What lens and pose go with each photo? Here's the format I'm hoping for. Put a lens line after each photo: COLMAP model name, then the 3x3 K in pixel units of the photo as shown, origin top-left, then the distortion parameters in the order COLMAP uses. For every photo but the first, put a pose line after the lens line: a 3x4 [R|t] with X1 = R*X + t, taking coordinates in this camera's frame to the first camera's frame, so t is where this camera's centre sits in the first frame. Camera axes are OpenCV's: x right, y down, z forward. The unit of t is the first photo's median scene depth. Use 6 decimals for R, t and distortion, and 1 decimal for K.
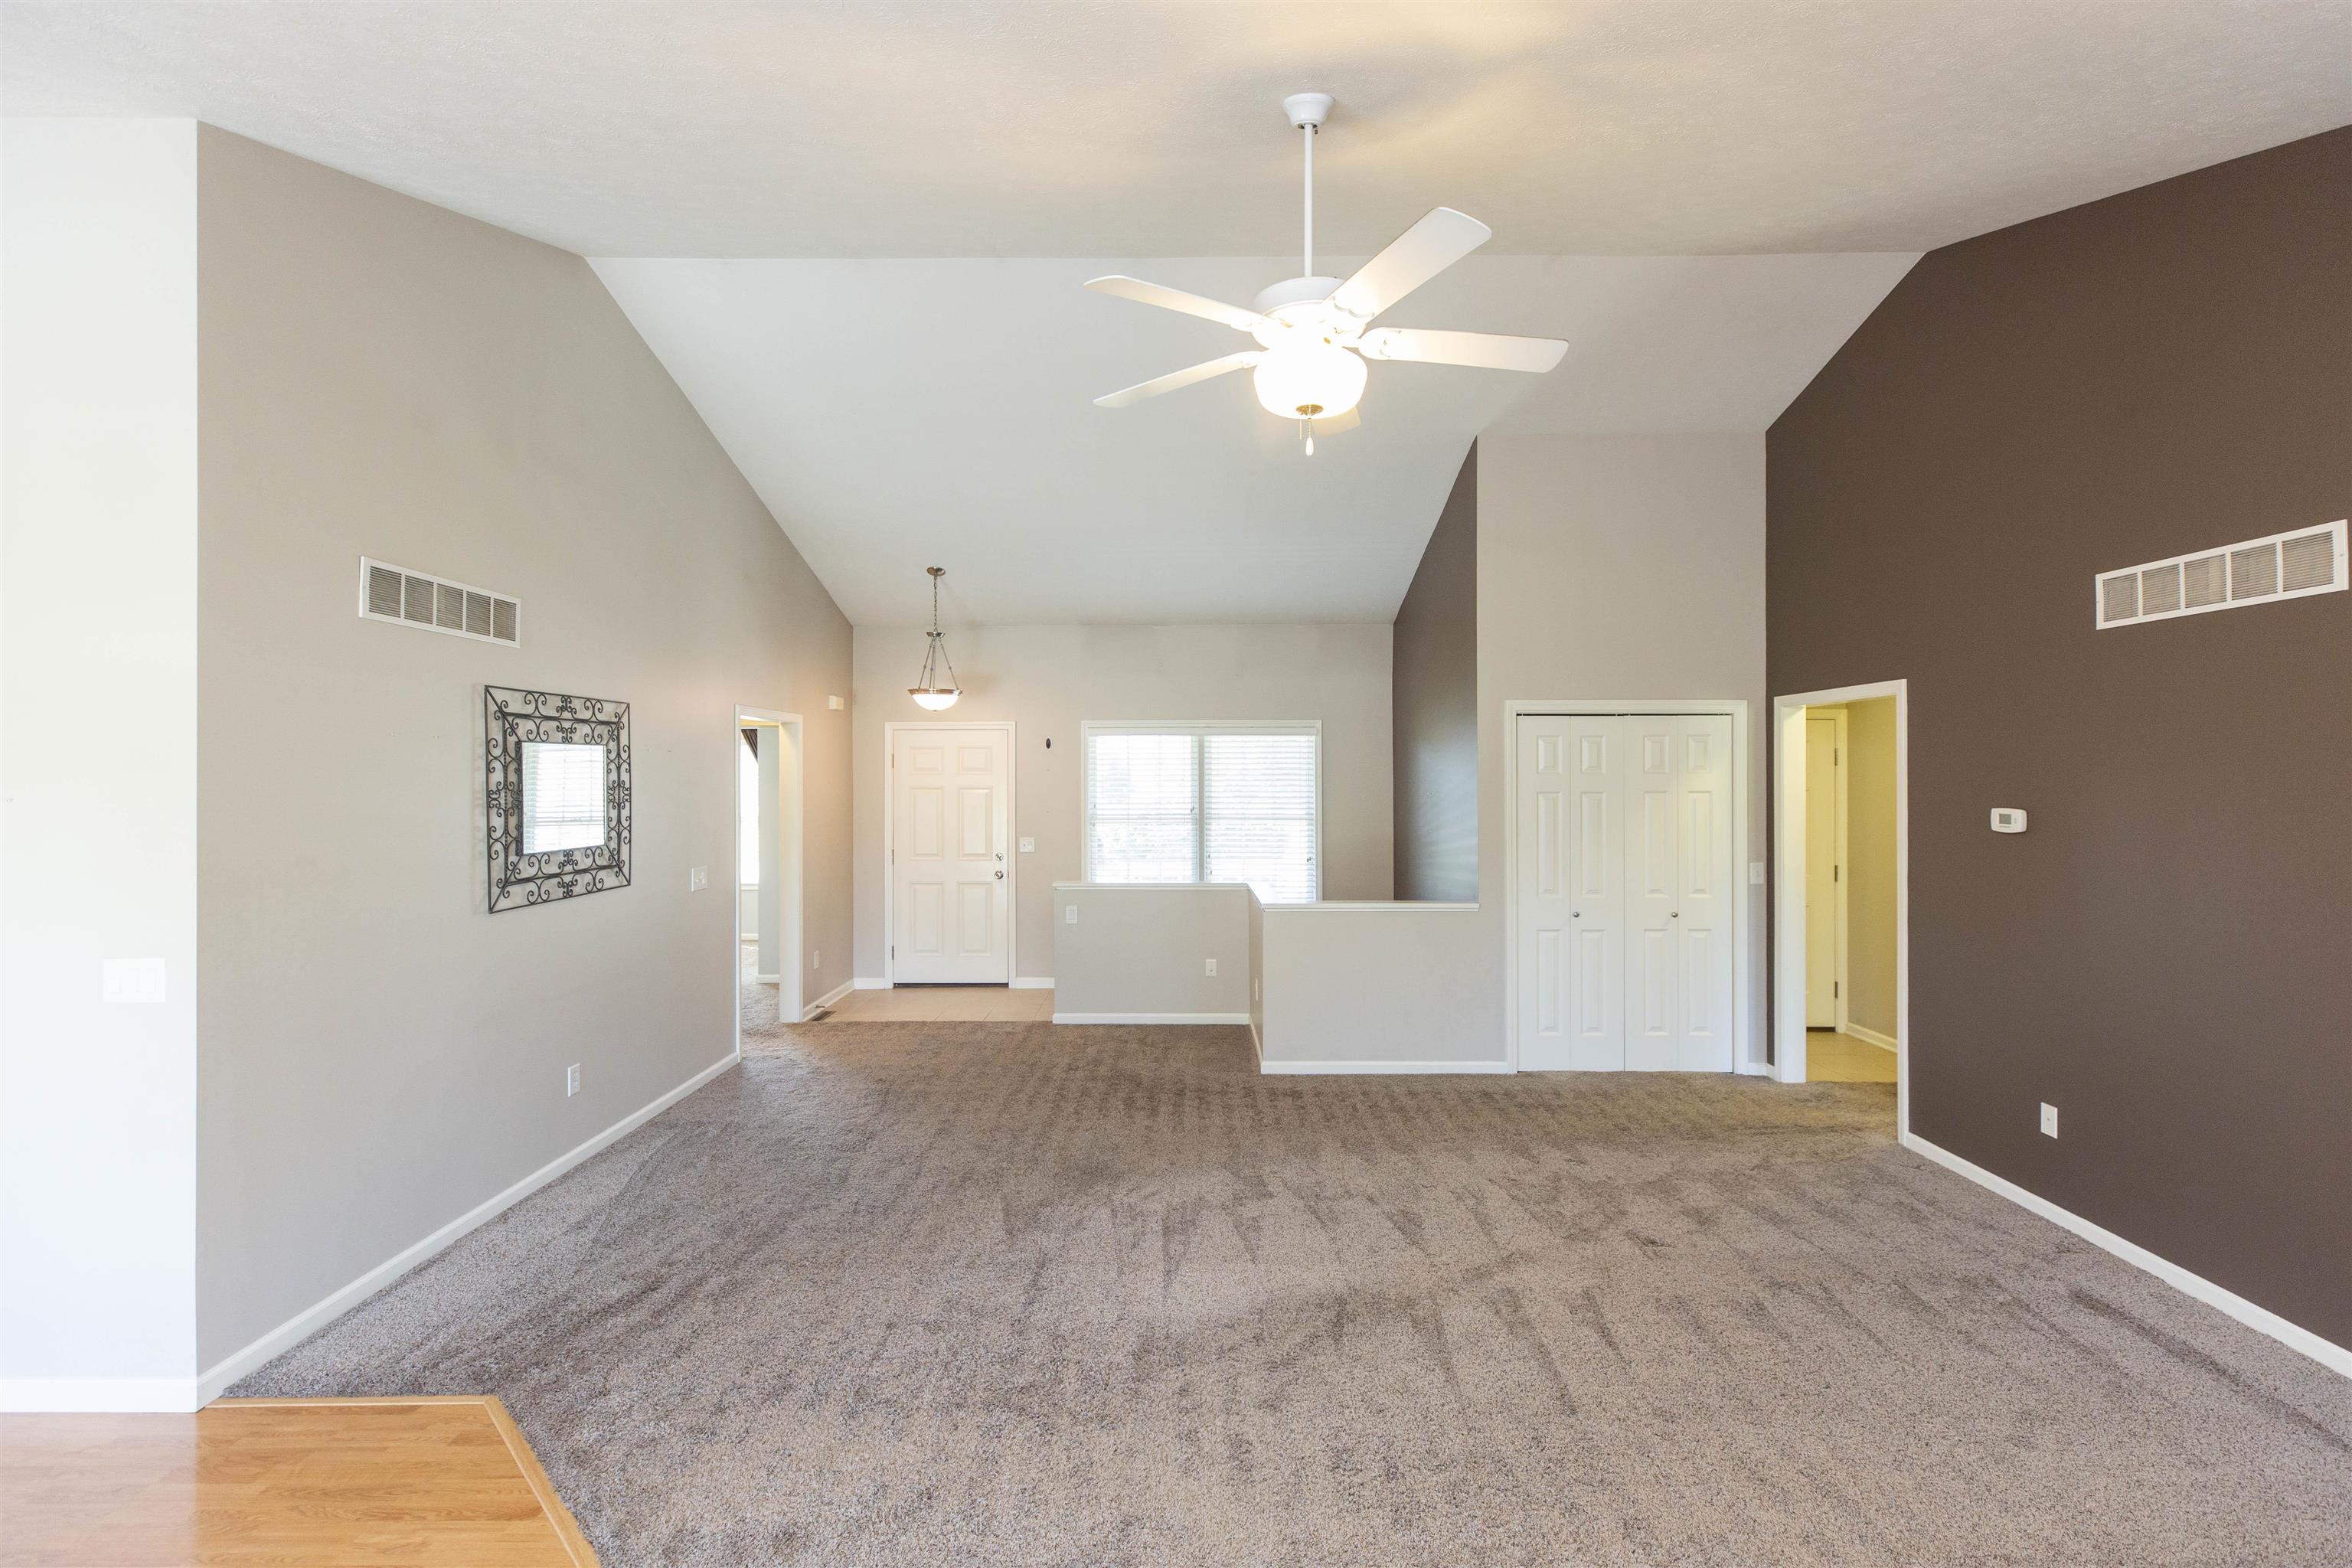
lens RADIAL K [[1045.8, 0, 1169.5], [0, 1045.8, 776.2], [0, 0, 1]] dist [0.004176, 0.000827]
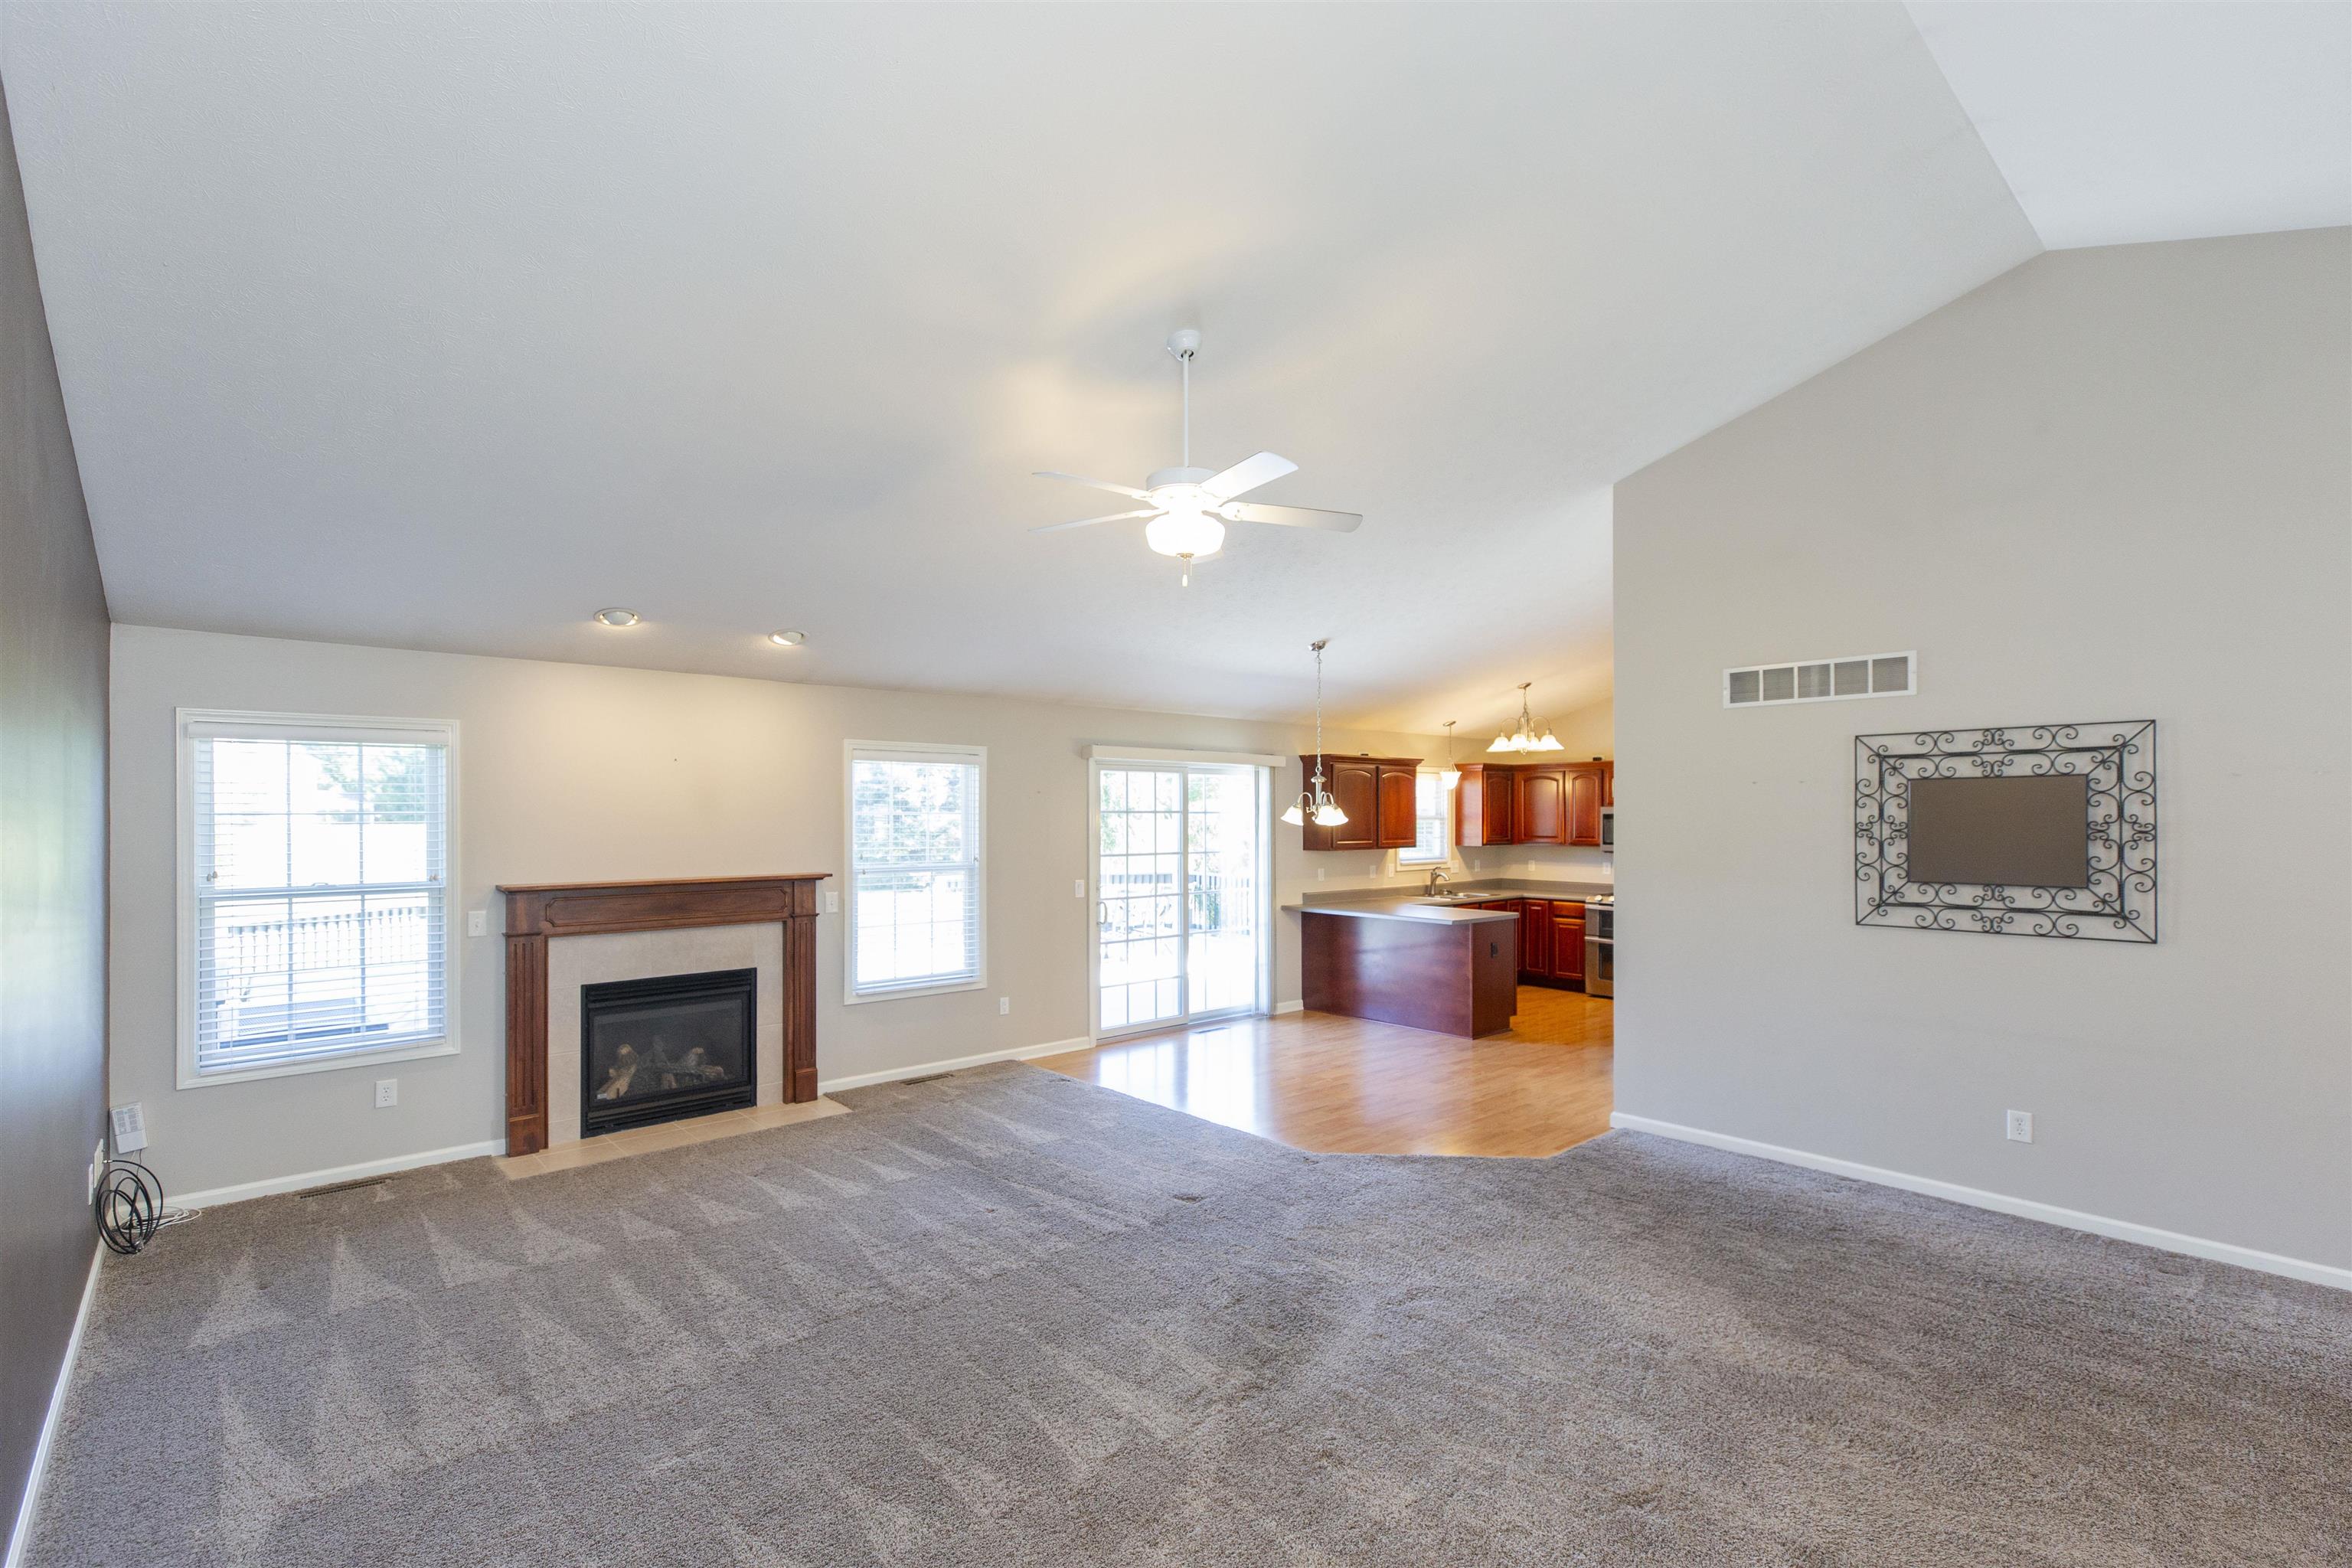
lens RADIAL K [[1045.8, 0, 1169.5], [0, 1045.8, 776.2], [0, 0, 1]] dist [0.004176, 0.000827]
pose [[-0.746894, -0.019307, -0.664663, 0.730457], [0.004340, 0.999416, -0.033908, -0.002348], [0.664930, -0.028210, -0.746373, 1.351759]]
